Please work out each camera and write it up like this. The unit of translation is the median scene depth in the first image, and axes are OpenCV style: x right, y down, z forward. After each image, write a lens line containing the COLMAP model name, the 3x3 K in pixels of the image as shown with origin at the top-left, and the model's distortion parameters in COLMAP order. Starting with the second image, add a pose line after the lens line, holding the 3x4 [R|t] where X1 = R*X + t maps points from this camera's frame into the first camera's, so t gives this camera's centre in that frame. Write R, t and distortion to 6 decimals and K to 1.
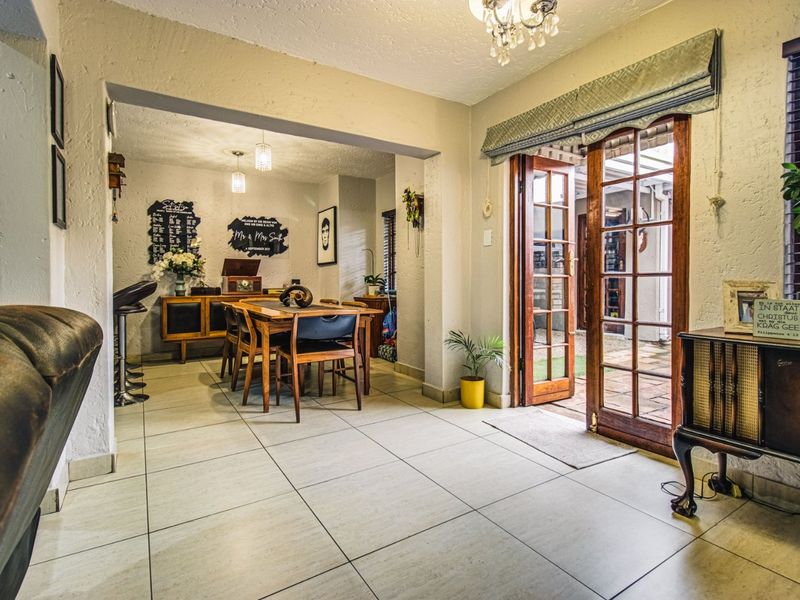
lens RADIAL K [[408.3, 0, 400.2], [0, 408.3, 289.0], [0, 0, 1]] dist [0.020412, -0.002150]
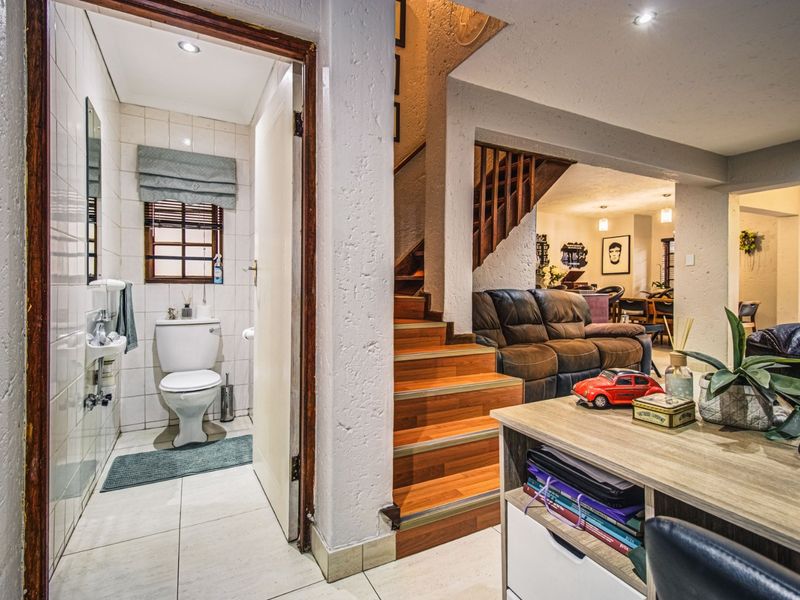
lens RADIAL K [[408.3, 0, 400.2], [0, 408.3, 289.0], [0, 0, 1]] dist [0.020412, -0.002150]
pose [[0.996133, 0.006634, -0.087607, -0.948520], [-0.007464, 0.999930, -0.009141, 0.015372], [0.087541, 0.009759, 0.996113, -0.626335]]
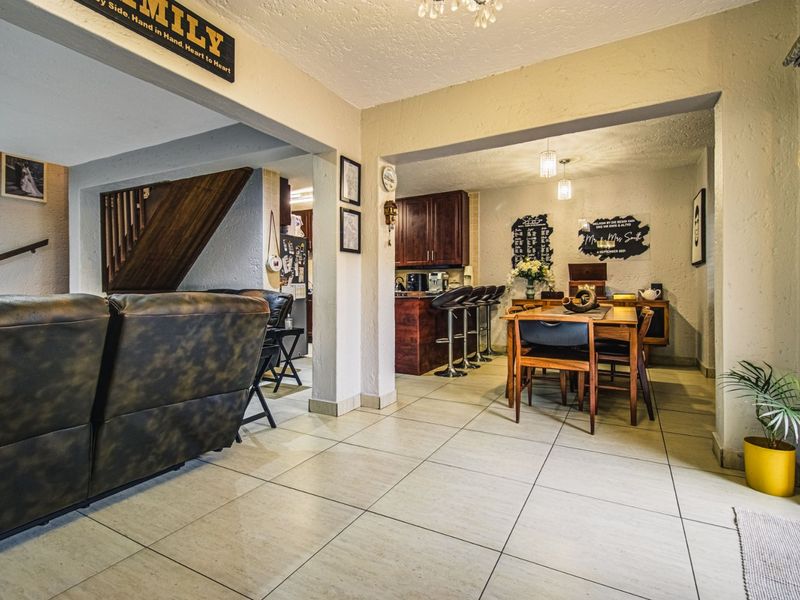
lens RADIAL K [[408.3, 0, 400.2], [0, 408.3, 289.0], [0, 0, 1]] dist [0.020412, -0.002150]
pose [[0.478201, 0.003102, -0.878245, 0.279220], [-0.016156, 0.999856, -0.005265, 0.001211], [0.878102, 0.016706, 0.478183, 0.136363]]
